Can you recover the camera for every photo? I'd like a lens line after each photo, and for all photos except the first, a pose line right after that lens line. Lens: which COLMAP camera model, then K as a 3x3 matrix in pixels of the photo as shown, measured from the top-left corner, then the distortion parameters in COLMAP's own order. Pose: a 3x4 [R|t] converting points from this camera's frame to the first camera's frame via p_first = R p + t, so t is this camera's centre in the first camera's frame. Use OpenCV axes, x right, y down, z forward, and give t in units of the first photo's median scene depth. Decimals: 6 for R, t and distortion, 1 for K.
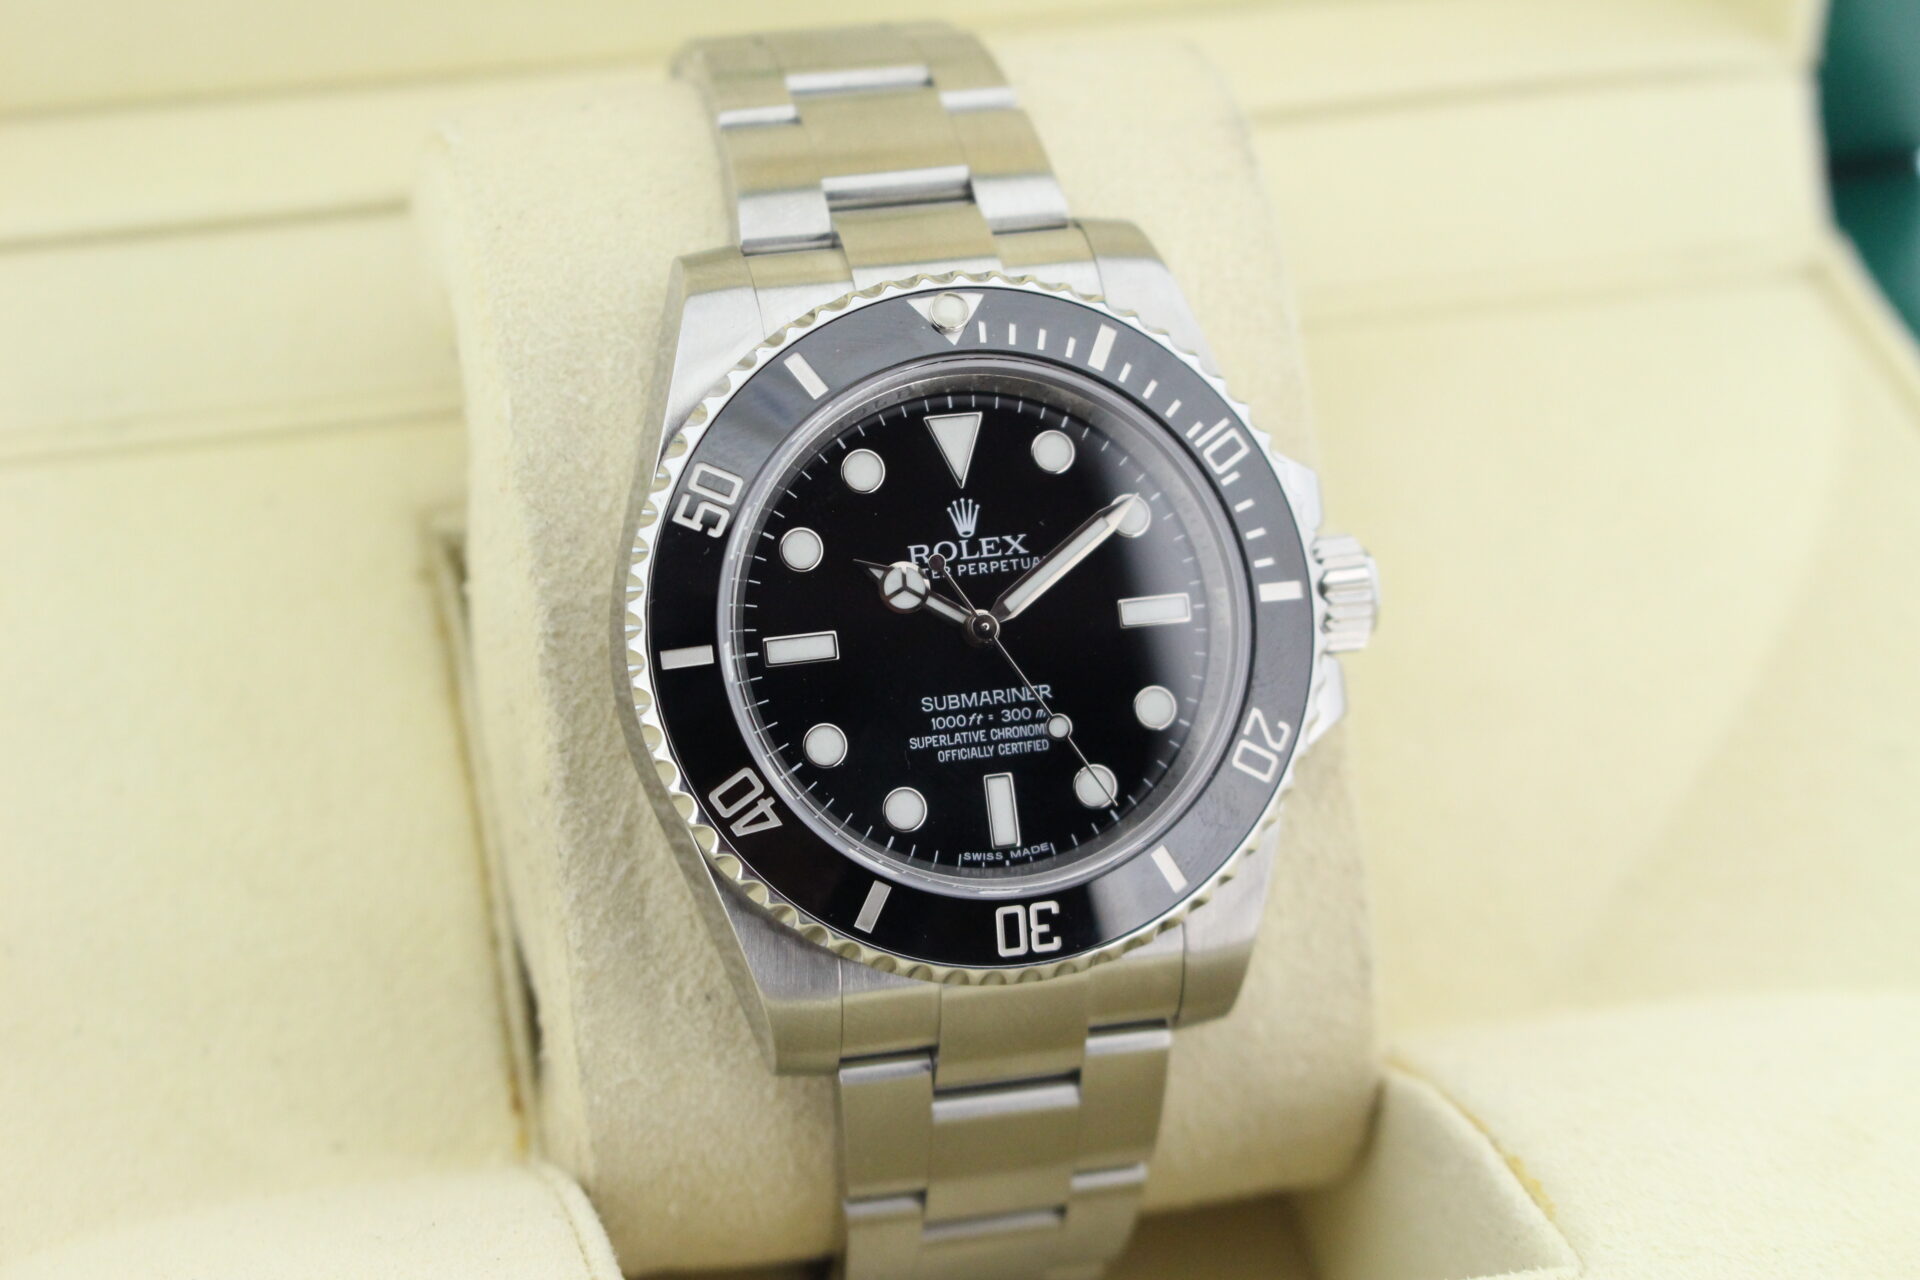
lens RADIAL K [[4327.1, 0, 960.0], [0, 4327.1, 640.0], [0, 0, 1]] dist [0.012457, 0.007868]
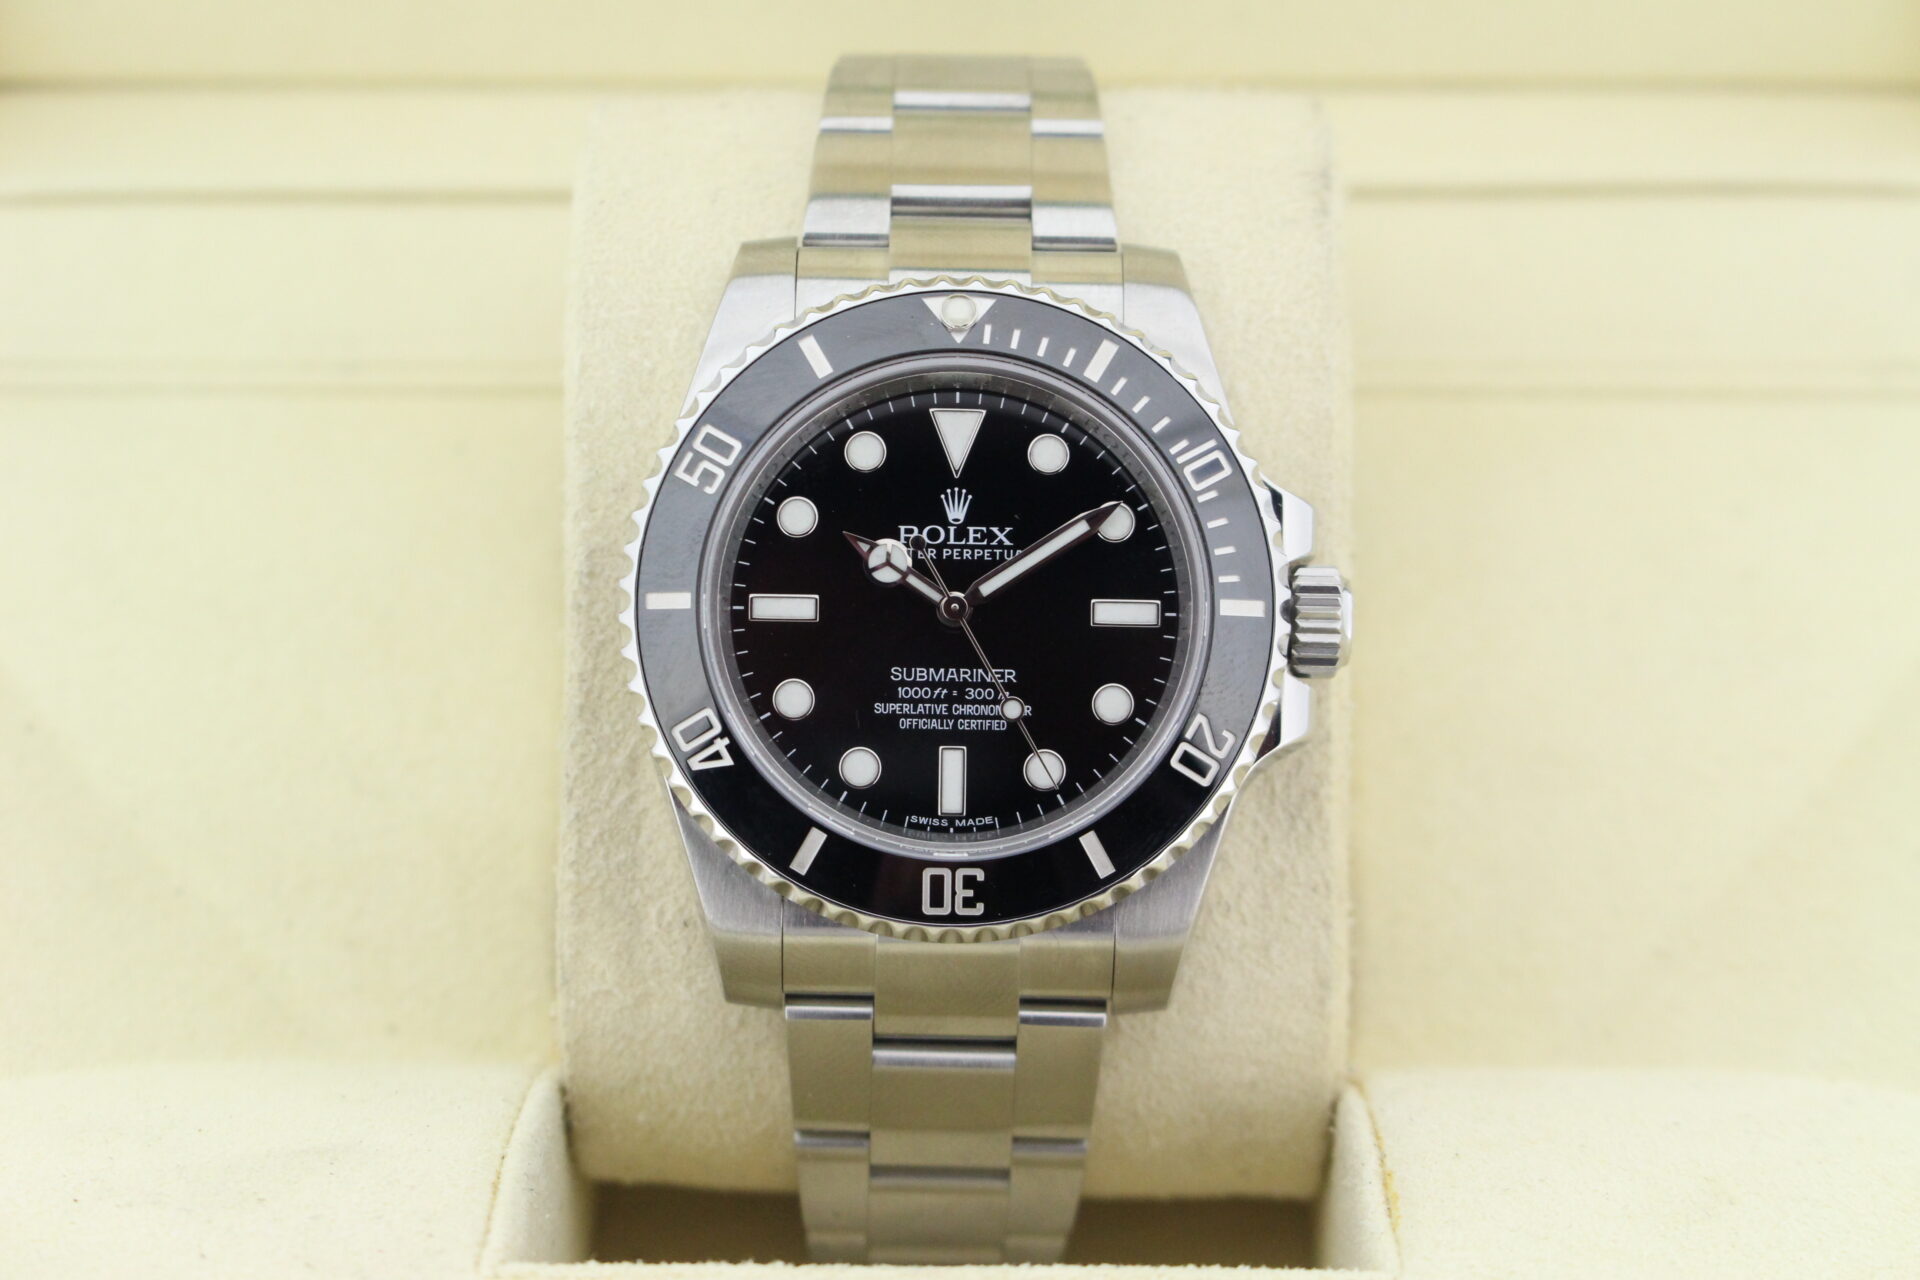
lens RADIAL K [[4327.1, 0, 960.0], [0, 4327.1, 640.0], [0, 0, 1]] dist [0.012457, 0.007868]
pose [[0.969856, 0.113996, -0.215369, 0.236697], [-0.120759, 0.992510, -0.018467, 0.024380], [0.211650, 0.043918, 0.976358, -0.042656]]
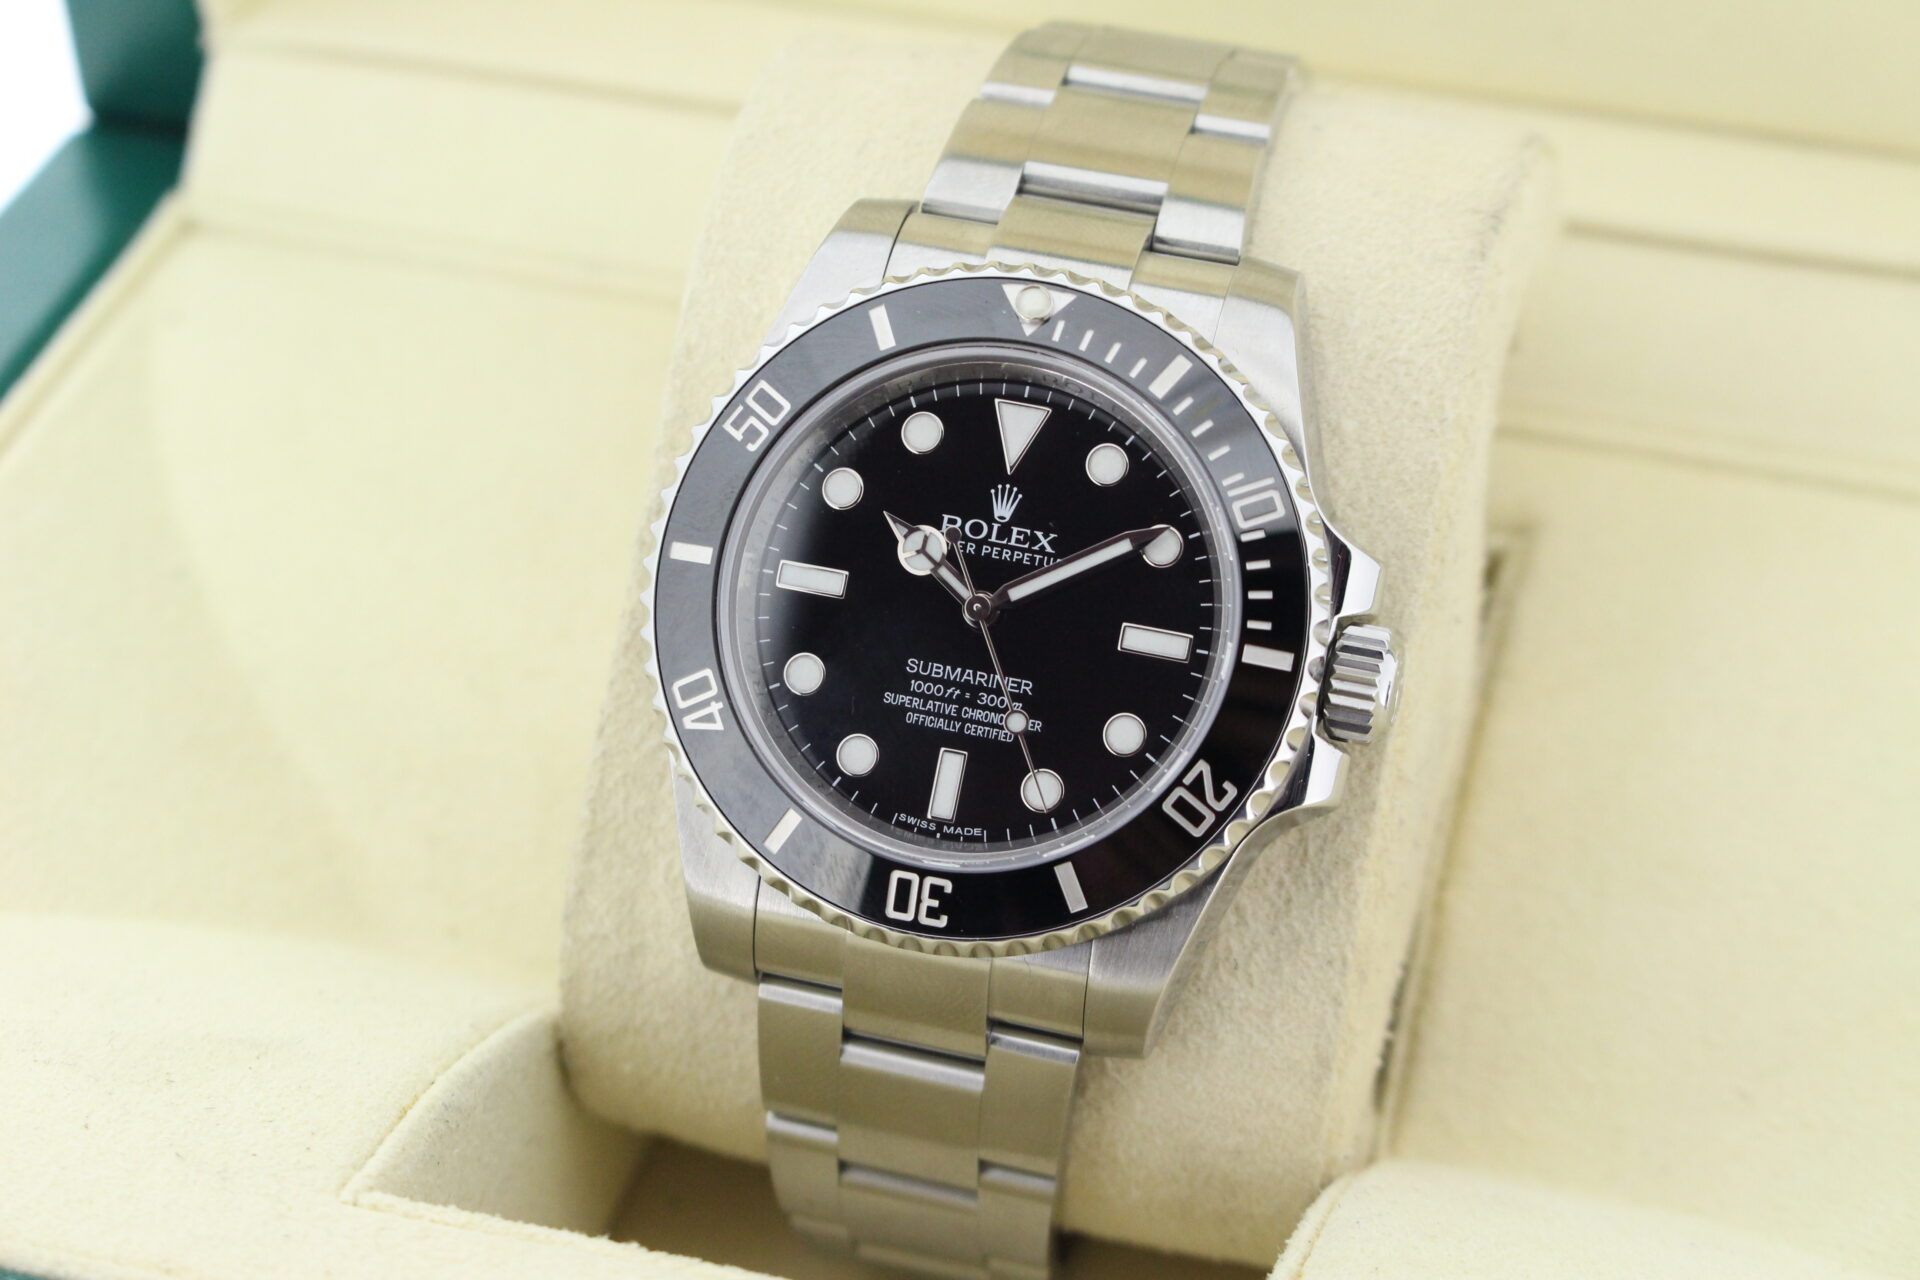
lens RADIAL K [[4327.1, 0, 960.0], [0, 4327.1, 640.0], [0, 0, 1]] dist [0.012457, 0.007868]
pose [[0.869460, 0.272654, -0.411945, 0.424414], [-0.278852, 0.959216, 0.046325, -0.041788], [0.407775, 0.074594, 0.910031, 0.064779]]
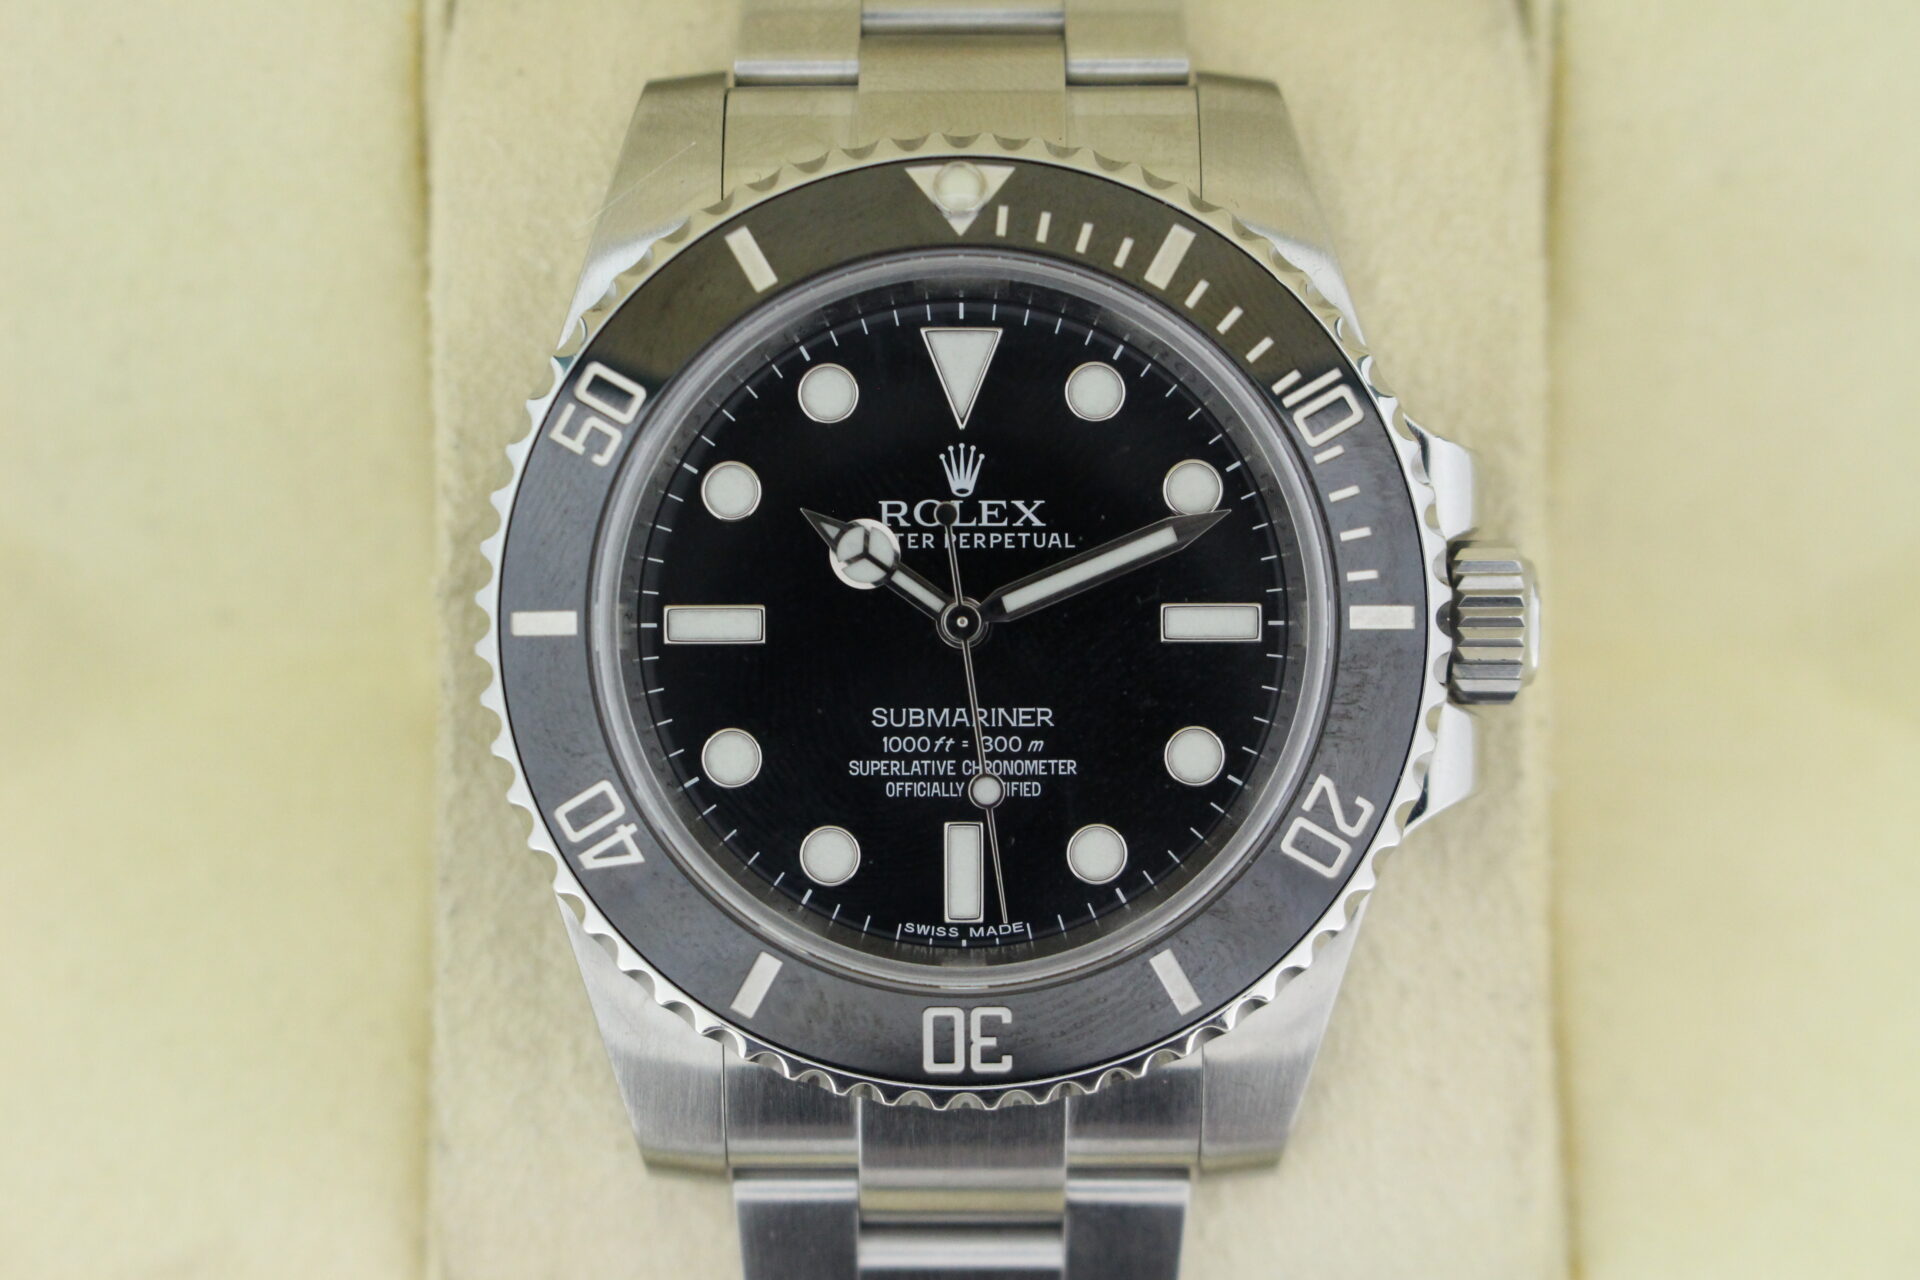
lens RADIAL K [[3808.4, 0, 960.0], [0, 3808.4, 640.0], [0, 0, 1]] dist [-0.033386, -0.085790]
pose [[0.968021, 0.115863, -0.222511, 0.148411], [-0.100914, 0.991876, 0.077453, -0.049806], [0.229678, -0.052522, 0.971849, 0.370573]]
